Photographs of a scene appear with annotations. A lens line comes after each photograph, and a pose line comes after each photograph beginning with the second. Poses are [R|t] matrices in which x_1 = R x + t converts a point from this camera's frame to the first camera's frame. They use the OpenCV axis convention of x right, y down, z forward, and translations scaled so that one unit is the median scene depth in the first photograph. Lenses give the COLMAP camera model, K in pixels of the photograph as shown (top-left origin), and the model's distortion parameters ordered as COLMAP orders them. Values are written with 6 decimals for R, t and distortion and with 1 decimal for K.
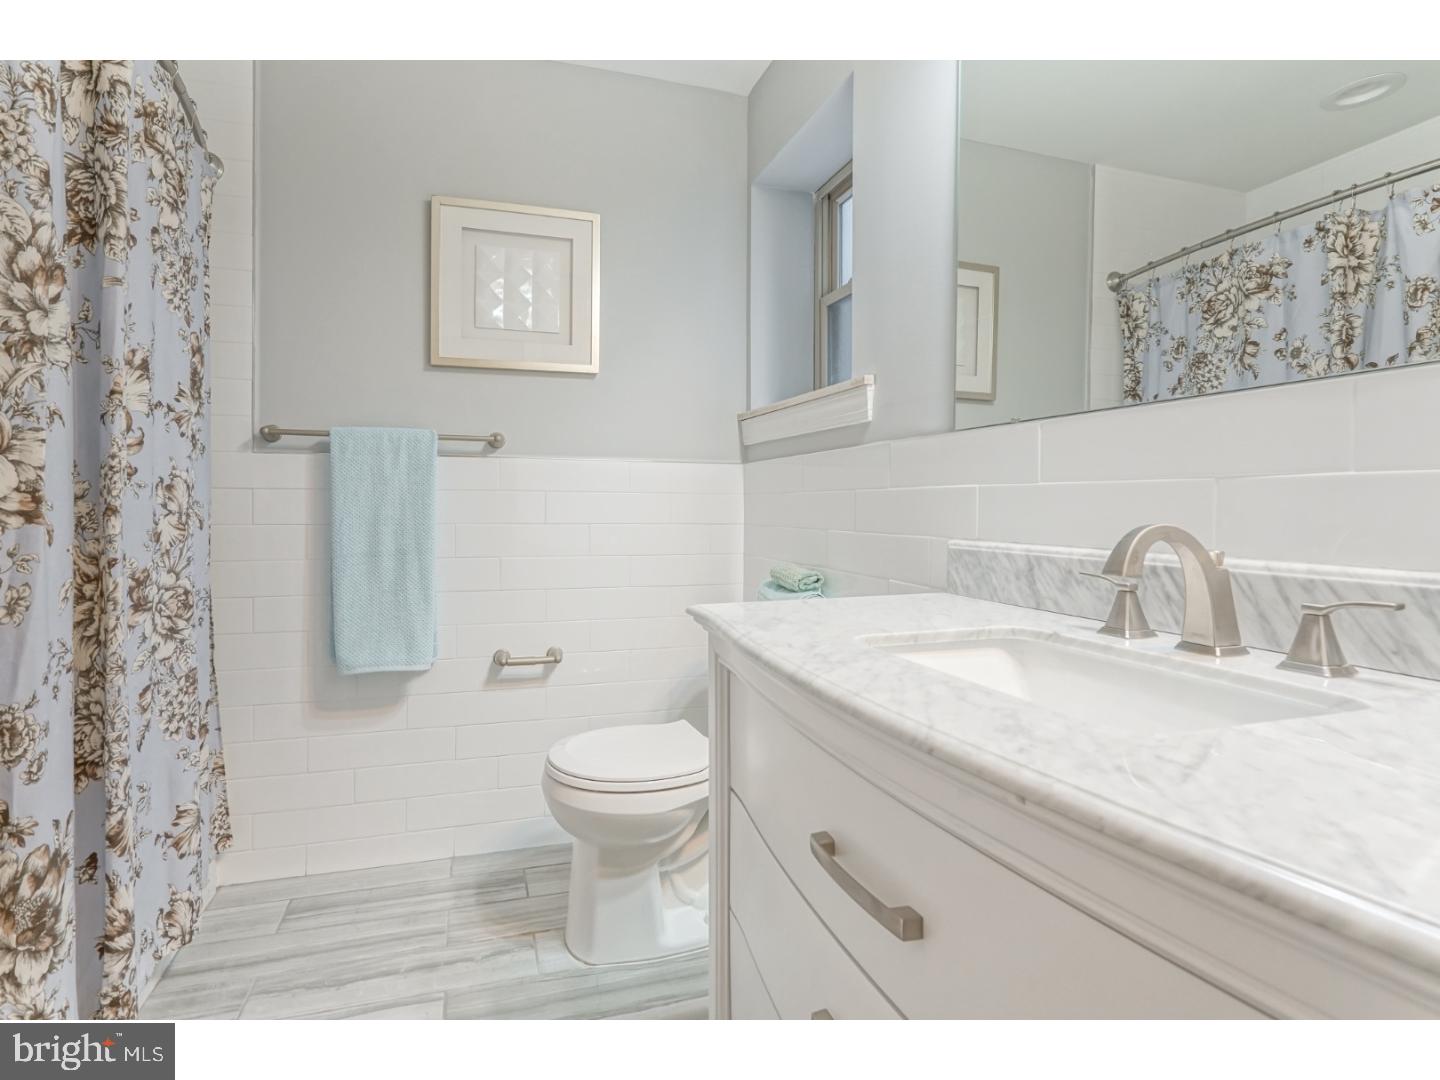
lens RADIAL K [[689.7, 0, 720.0], [0, 689.7, 528.5], [0, 0, 1]] dist [-0.001726, 0.002144]
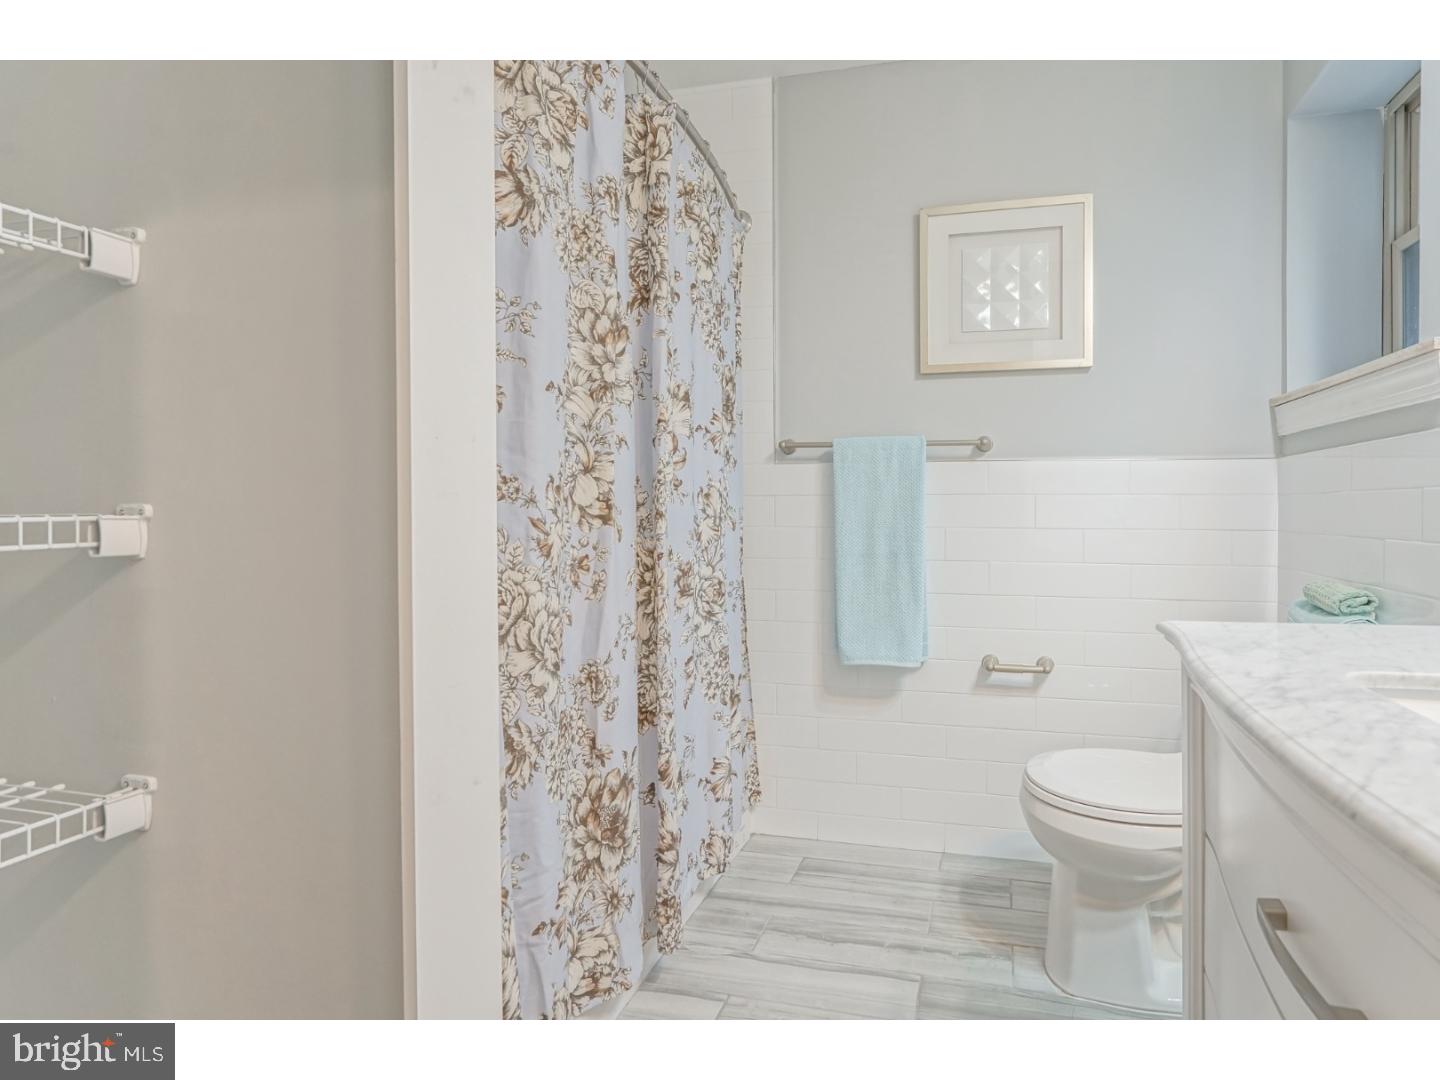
lens RADIAL K [[648.7, 0, 720.7], [0, 648.7, 542.1], [0, 0, 1]] dist [-0.006708, 0.002102]
pose [[0.886923, 0.018114, -0.461562, -0.232156], [-0.011453, 0.999786, 0.017228, 0.002090], [0.461775, -0.009993, 0.886941, -0.002596]]
